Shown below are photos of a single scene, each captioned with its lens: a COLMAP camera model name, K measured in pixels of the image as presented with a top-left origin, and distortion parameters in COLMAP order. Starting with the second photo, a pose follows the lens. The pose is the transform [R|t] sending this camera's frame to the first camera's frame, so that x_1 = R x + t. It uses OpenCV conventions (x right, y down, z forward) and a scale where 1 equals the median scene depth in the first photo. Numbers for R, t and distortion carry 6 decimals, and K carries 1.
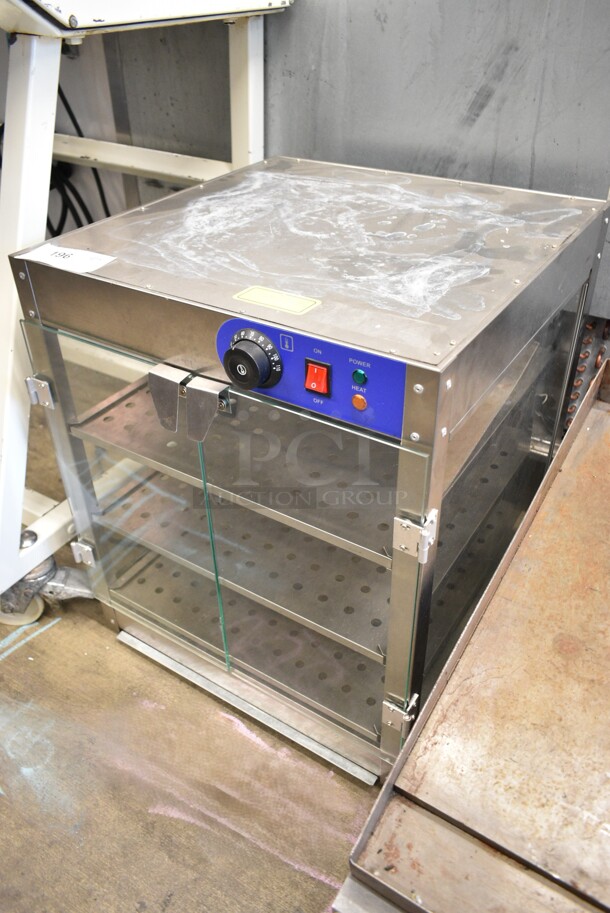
lens RADIAL K [[712.2, 0, 301.8], [0, 712.2, 454.9], [0, 0, 1]] dist [-0.012808, 0.007430]
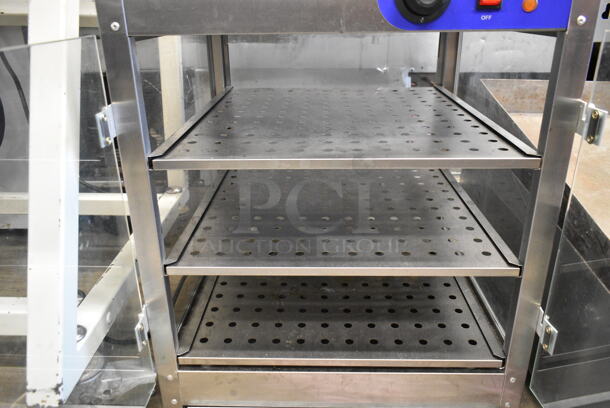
lens RADIAL K [[475.9, 0, 306.0], [0, 475.9, 203.7], [0, 0, 1]] dist [-0.012808, 0.007430]
pose [[0.852482, -0.194326, 0.485296, -0.495969], [0.299799, 0.942242, -0.149335, 0.178547], [-0.428246, 0.272796, 0.861503, 0.412126]]
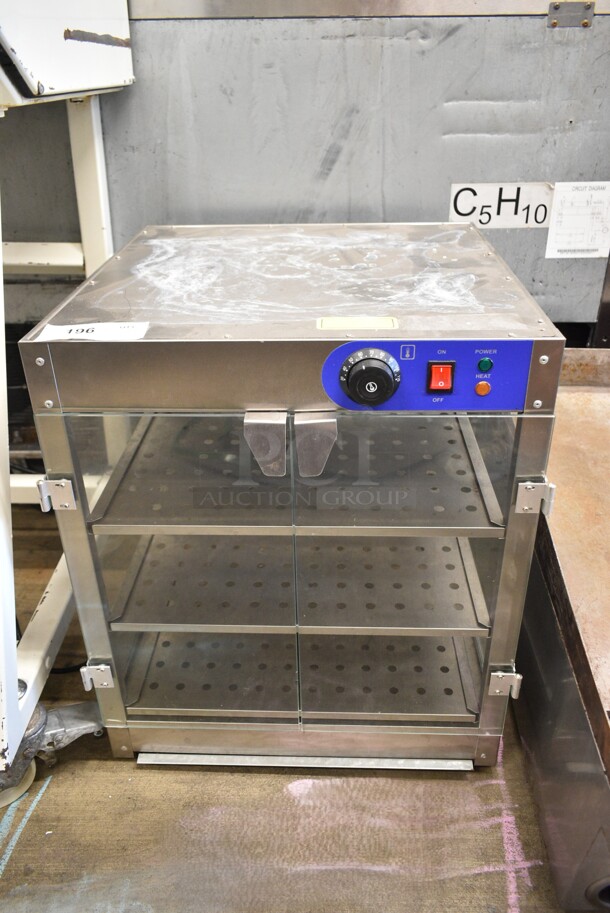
lens RADIAL K [[712.2, 0, 303.8], [0, 712.2, 454.5], [0, 0, 1]] dist [-0.012808, 0.007430]
pose [[0.858753, -0.248420, 0.448141, -0.501542], [0.298401, 0.953459, -0.043278, -0.007147], [-0.416533, 0.170891, 0.892915, 0.094075]]
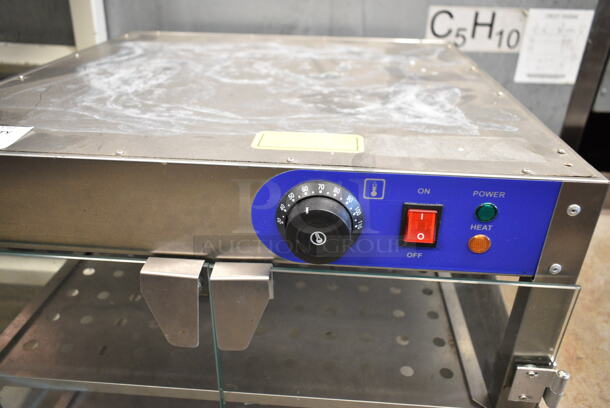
lens RADIAL K [[475.9, 0, 308.3], [0, 475.9, 205.5], [0, 0, 1]] dist [-0.012808, 0.007430]
pose [[0.873063, -0.197472, 0.445832, -0.225705], [0.251430, 0.965716, -0.064625, -0.093018], [-0.417785, 0.168517, 0.892781, 0.434499]]
